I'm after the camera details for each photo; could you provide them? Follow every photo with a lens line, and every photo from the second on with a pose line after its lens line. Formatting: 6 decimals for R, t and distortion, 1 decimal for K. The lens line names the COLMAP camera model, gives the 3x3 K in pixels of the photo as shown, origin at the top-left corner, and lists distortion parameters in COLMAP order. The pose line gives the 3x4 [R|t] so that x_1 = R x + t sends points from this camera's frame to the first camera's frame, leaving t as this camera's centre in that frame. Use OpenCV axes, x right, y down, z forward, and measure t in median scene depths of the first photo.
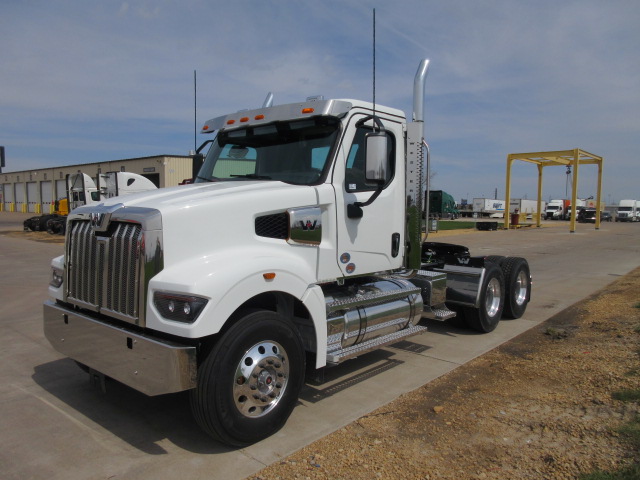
lens RADIAL K [[495.7, 0, 320.0], [0, 495.7, 240.0], [0, 0, 1]] dist [0.001530, 0.005132]
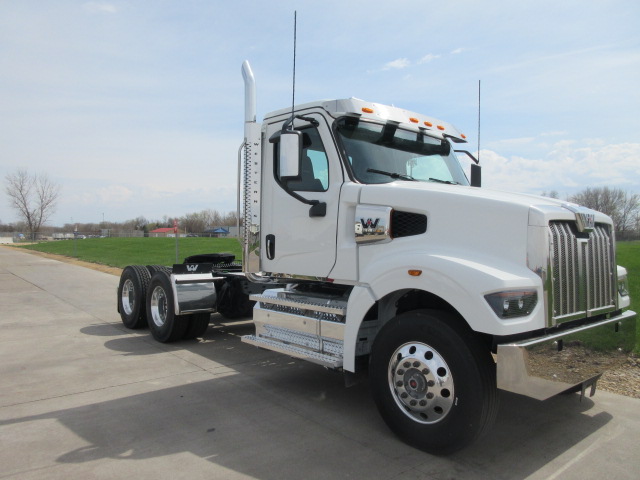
lens RADIAL K [[487.3, 0, 319.7], [0, 487.3, 223.4], [0, 0, 1]] dist [0.009078, 0.006267]
pose [[0.112664, 0.022413, 0.993380, -1.212345], [0.051910, 0.998248, -0.028410, -0.027440], [-0.992276, 0.054767, 0.111303, 1.163370]]
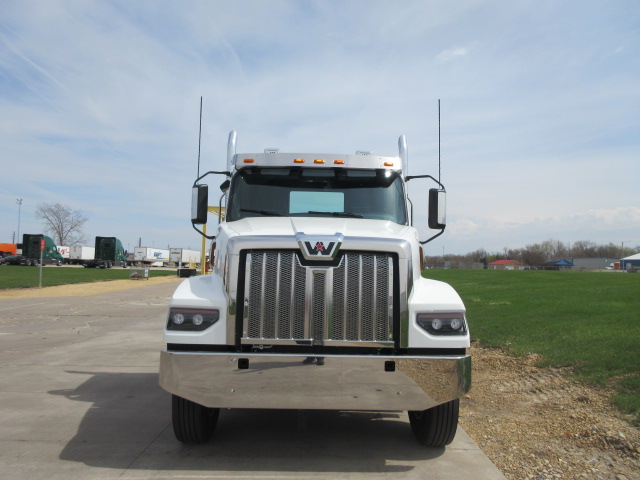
lens RADIAL K [[492.2, 0, 320.0], [0, 492.2, 240.0], [0, 0, 1]] dist [-0.000364, 0.000604]
pose [[0.728311, 0.039893, 0.684084, -0.915370], [0.029900, 0.995503, -0.089887, 0.024271], [-0.684594, 0.085920, 0.723843, 0.249220]]
